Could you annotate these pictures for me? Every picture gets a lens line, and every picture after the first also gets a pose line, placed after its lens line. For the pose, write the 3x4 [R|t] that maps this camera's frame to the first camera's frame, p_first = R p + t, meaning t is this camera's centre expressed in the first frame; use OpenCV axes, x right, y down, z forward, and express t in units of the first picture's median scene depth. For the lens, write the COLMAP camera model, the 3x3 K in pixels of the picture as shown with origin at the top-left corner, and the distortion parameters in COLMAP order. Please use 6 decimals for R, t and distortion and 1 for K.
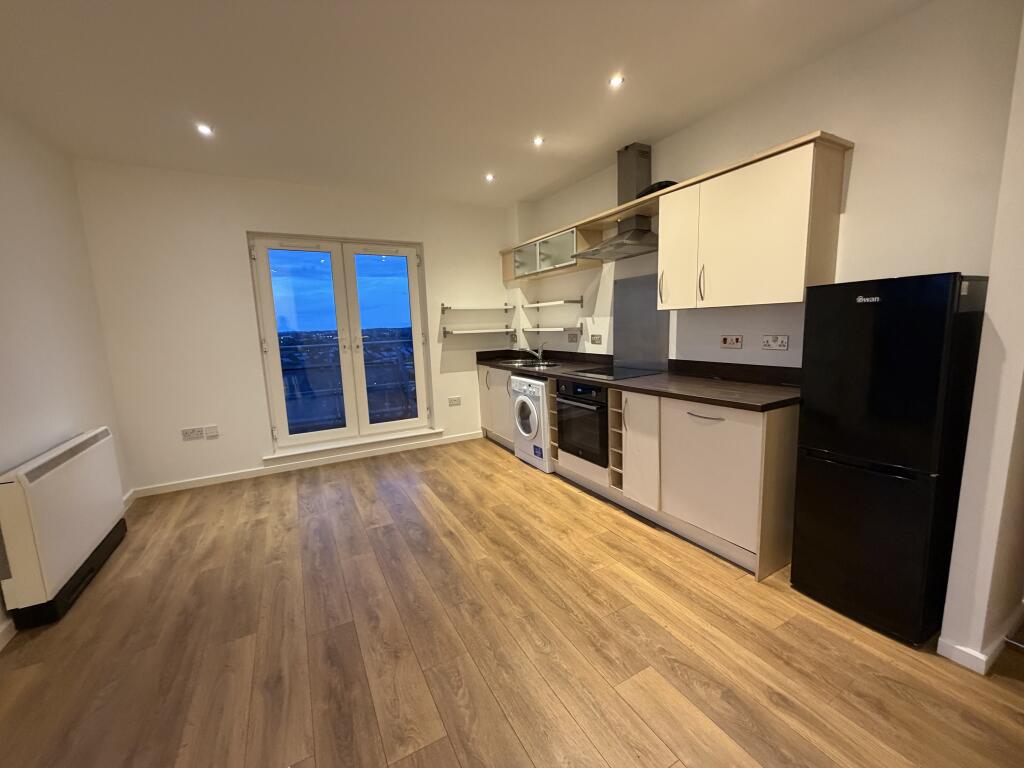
lens RADIAL K [[410.8, 0, 512.8], [0, 410.8, 383.3], [0, 0, 1]] dist [0.001743, 0.000121]
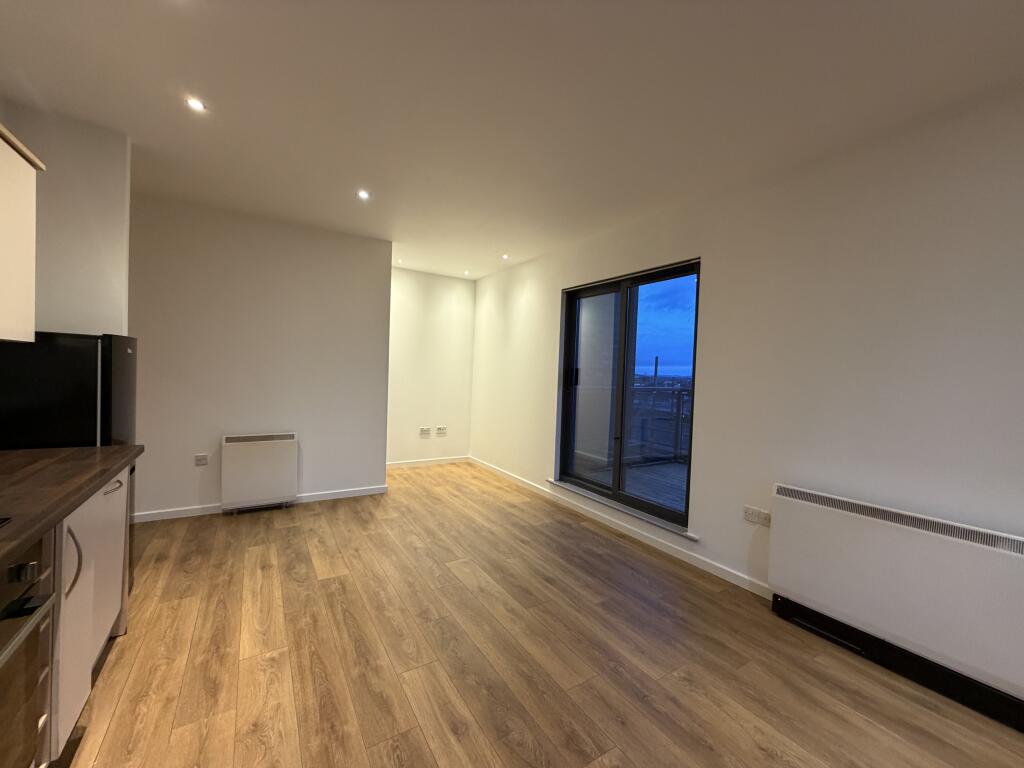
lens RADIAL K [[410.8, 0, 512.1], [0, 410.8, 382.1], [0, 0, 1]] dist [0.001743, 0.000121]
pose [[-0.998255, -0.000145, -0.059050, -0.241660], [-0.009920, 0.986196, 0.165283, -0.258421], [0.058211, 0.165581, -0.984477, 1.850394]]
